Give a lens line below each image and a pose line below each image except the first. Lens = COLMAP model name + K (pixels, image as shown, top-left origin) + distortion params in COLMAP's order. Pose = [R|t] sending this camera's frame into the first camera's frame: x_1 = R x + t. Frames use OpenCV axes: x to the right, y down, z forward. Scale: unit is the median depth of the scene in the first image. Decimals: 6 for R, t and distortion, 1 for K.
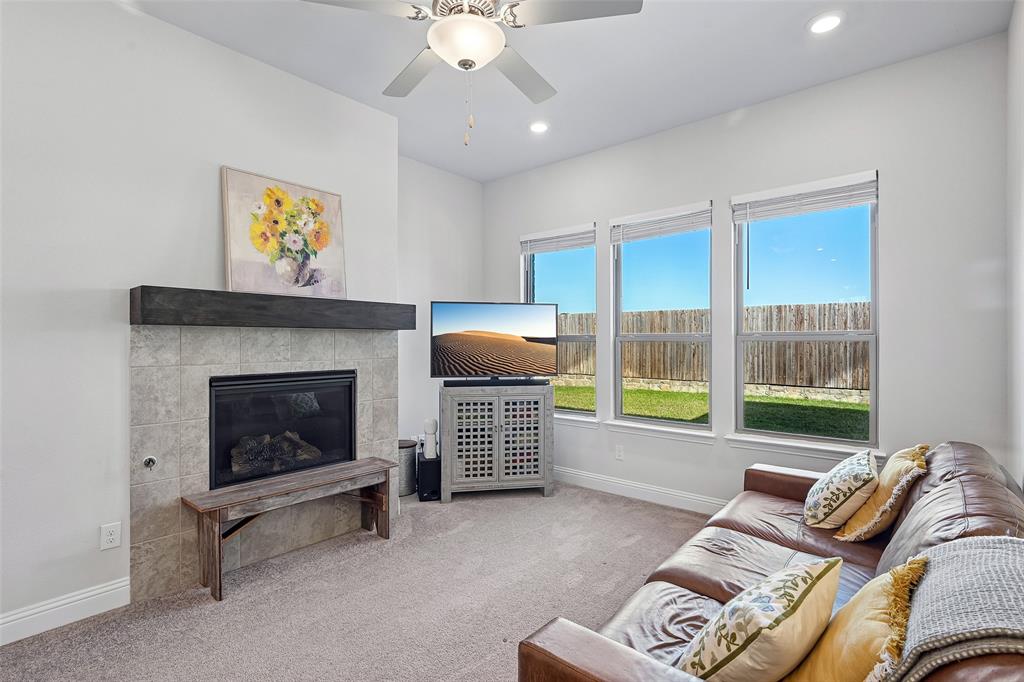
lens RADIAL K [[490.9, 0, 534.0], [0, 490.9, 338.4], [0, 0, 1]] dist [0.002966, -0.001521]
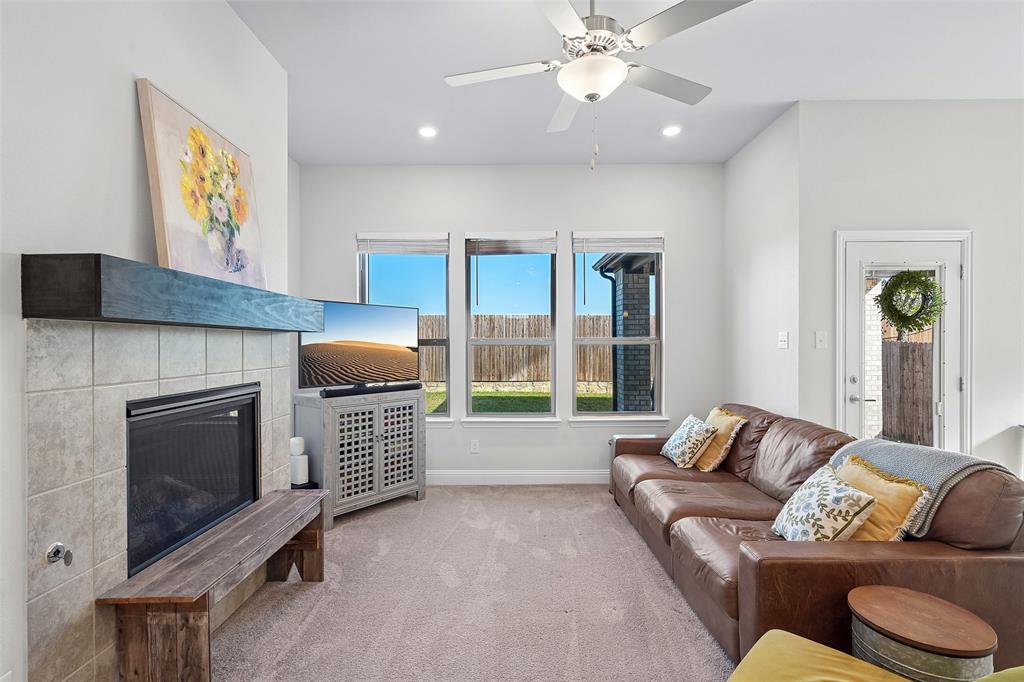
lens RADIAL K [[469.1, 0, 530.7], [0, 469.1, 345.4], [0, 0, 1]] dist [0.002799, 0.000219]
pose [[0.764803, -0.003643, 0.644254, -0.570848], [-0.000280, 0.999982, 0.005987, 0.000324], [-0.644264, -0.004759, 0.764788, 0.165968]]
